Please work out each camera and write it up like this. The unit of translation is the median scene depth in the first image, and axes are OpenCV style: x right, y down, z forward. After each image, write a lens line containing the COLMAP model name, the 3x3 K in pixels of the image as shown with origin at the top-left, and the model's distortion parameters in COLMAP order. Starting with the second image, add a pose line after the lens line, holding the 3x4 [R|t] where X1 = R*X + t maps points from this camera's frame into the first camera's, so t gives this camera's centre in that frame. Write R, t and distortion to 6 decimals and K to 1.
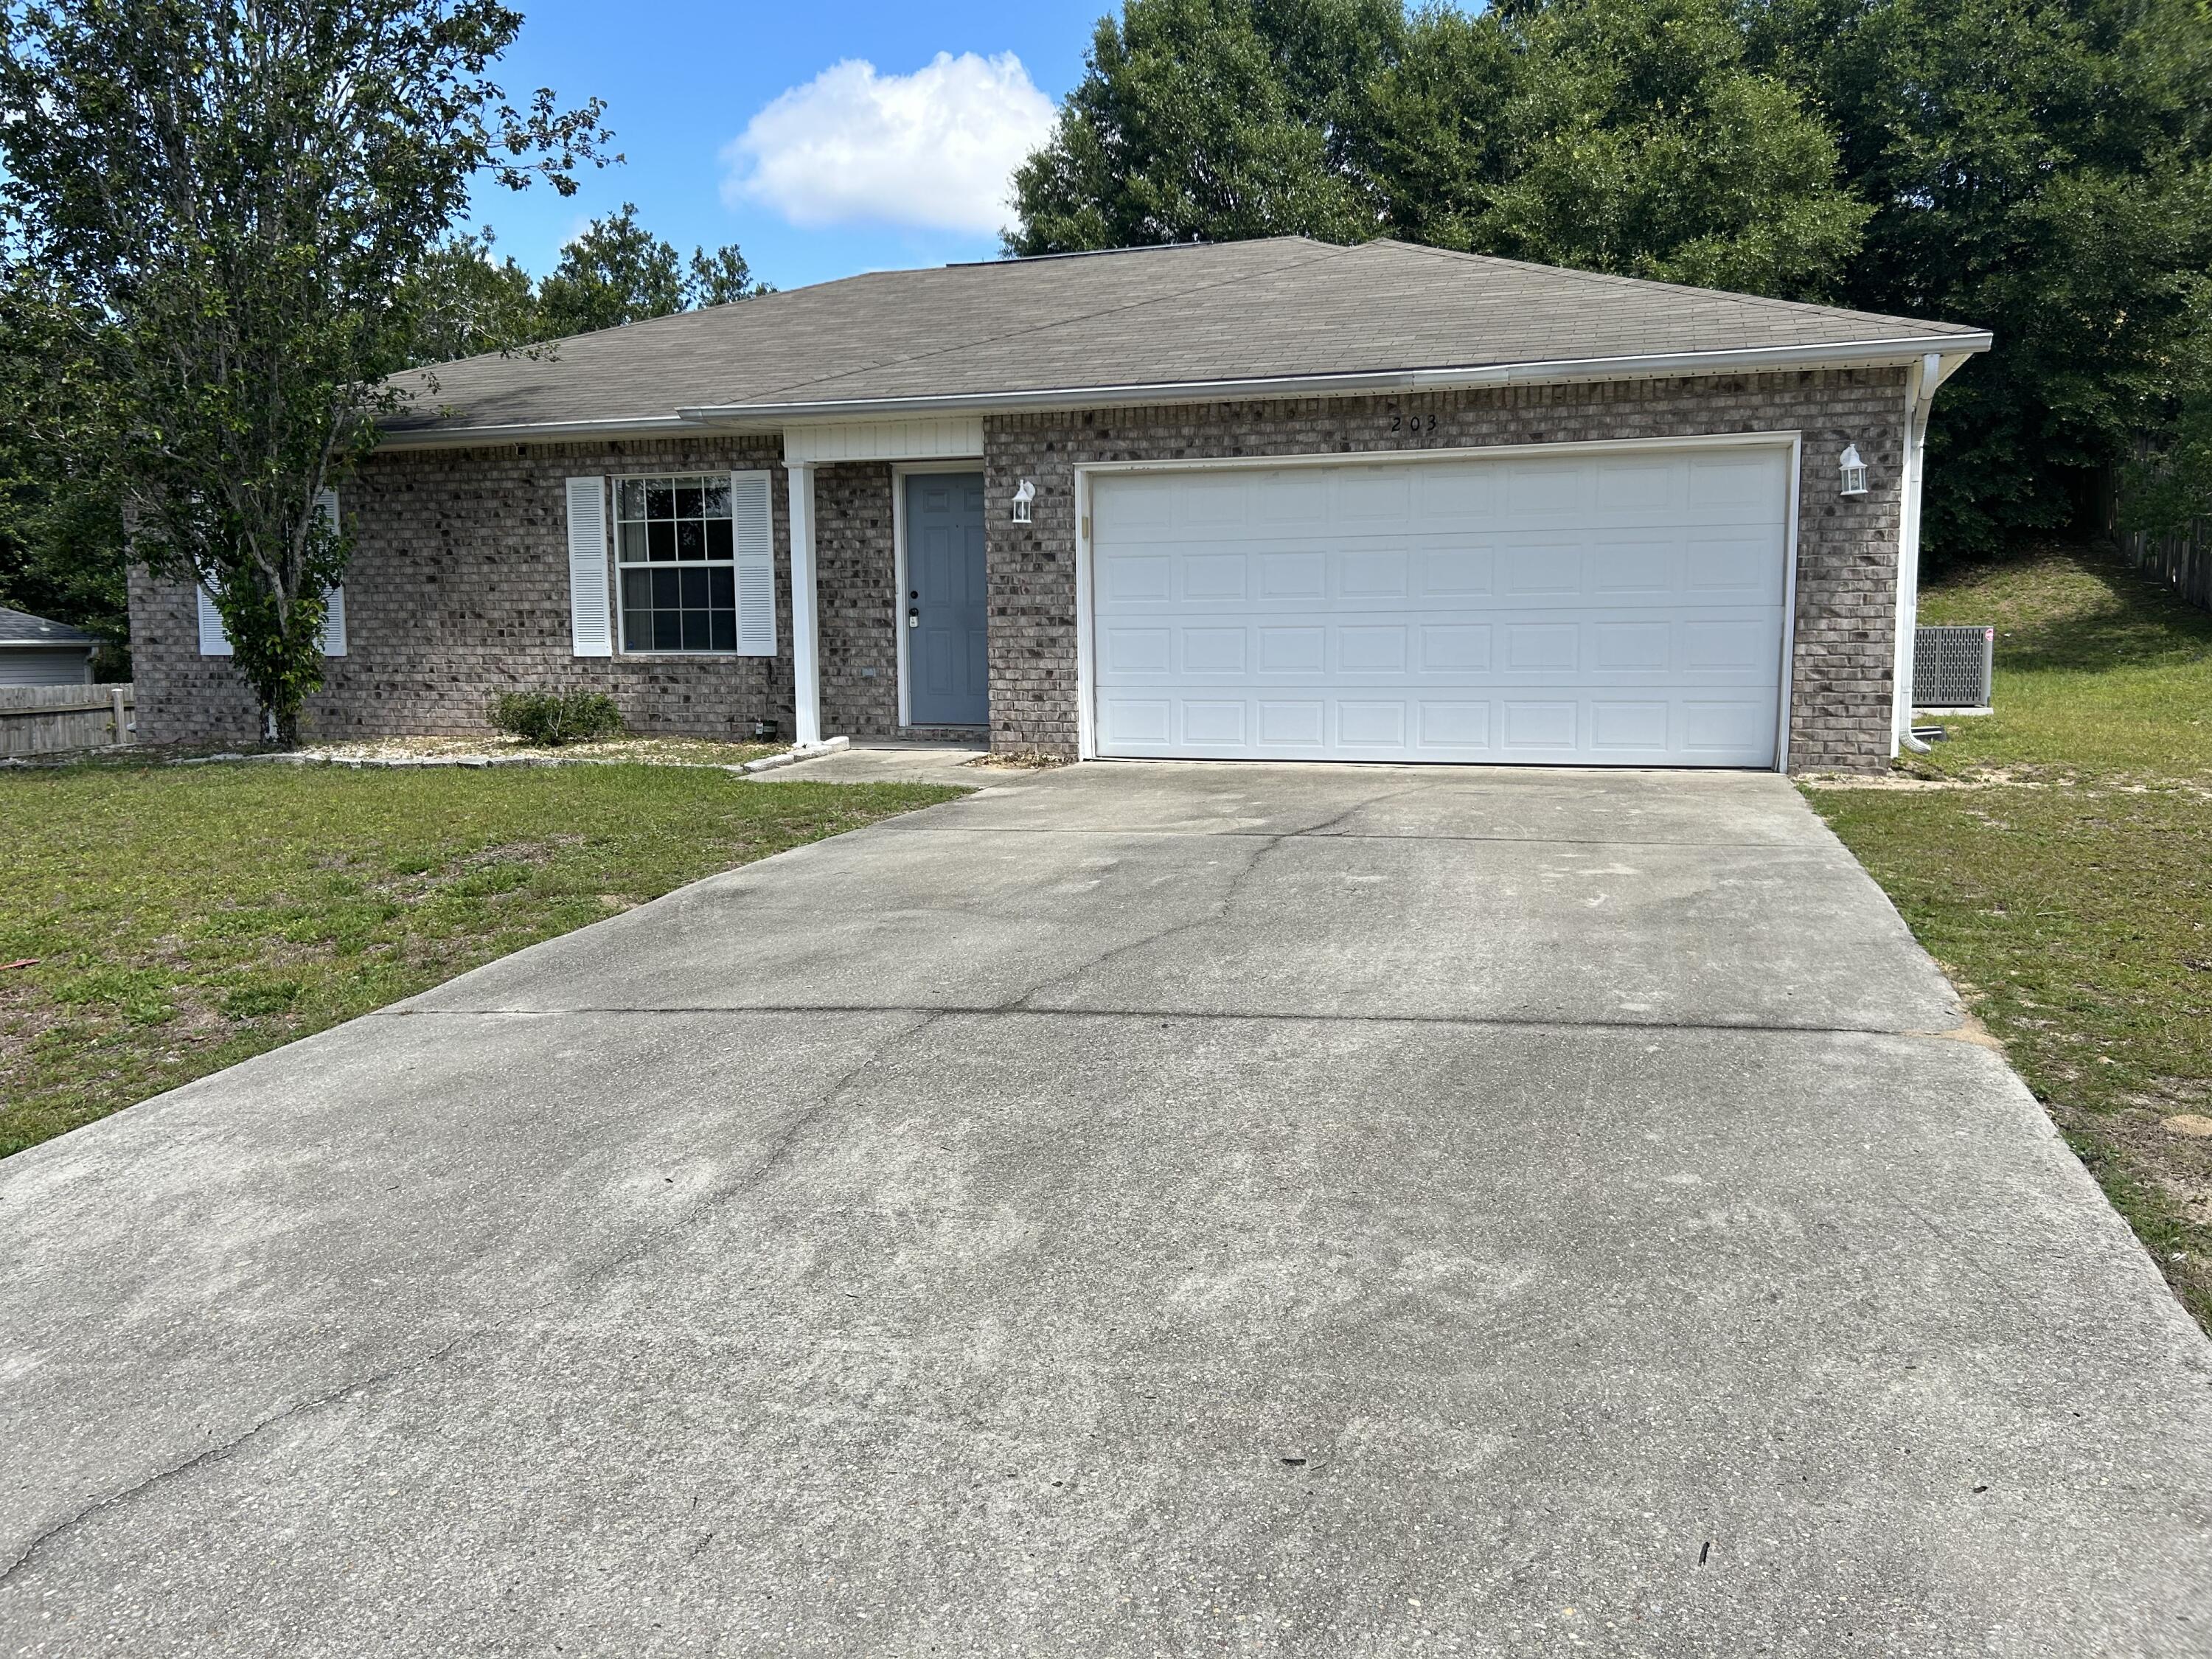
lens RADIAL K [[1651.2, 0, 1101.0], [0, 1651.2, 831.1], [0, 0, 1]] dist [0.092680, -0.141598]
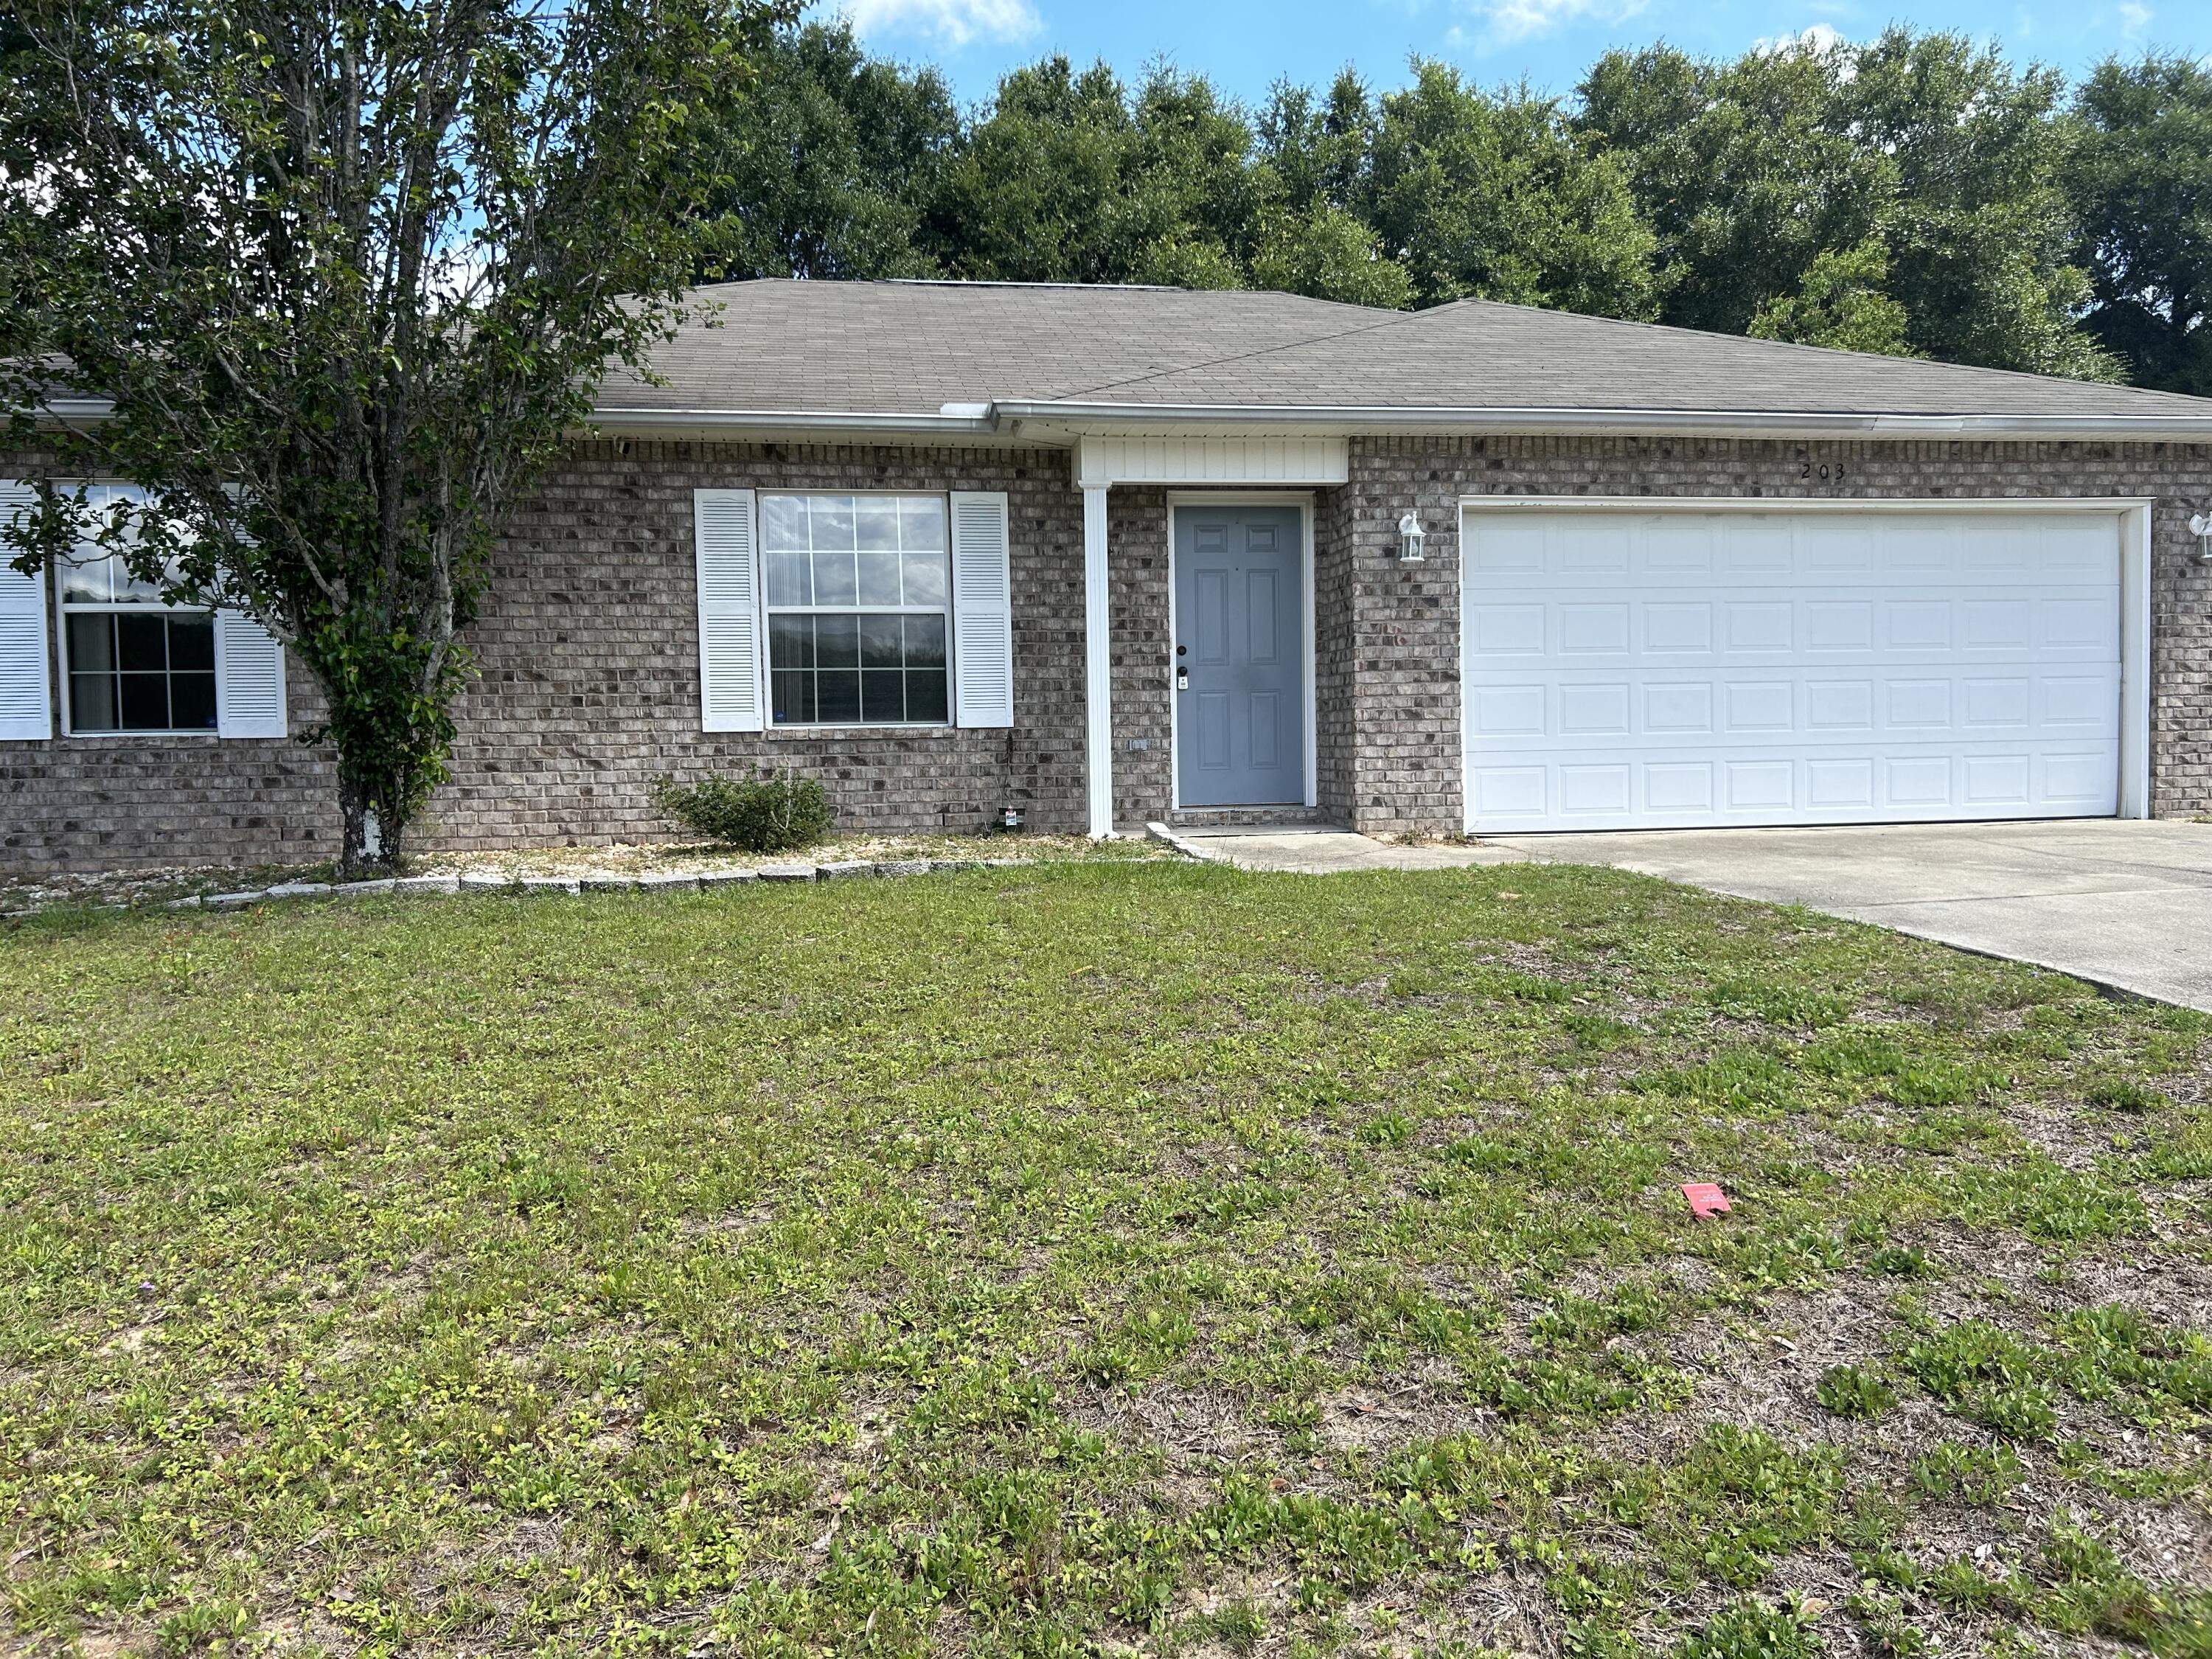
lens RADIAL K [[1675.3, 0, 1114.0], [0, 1675.3, 845.5], [0, 0, 1]] dist [0.055798, -0.064849]
pose [[0.884118, -0.035955, 0.465878, -0.579980], [0.067277, 0.996442, -0.050773, -0.006807], [-0.462395, 0.076233, 0.883391, 0.313156]]
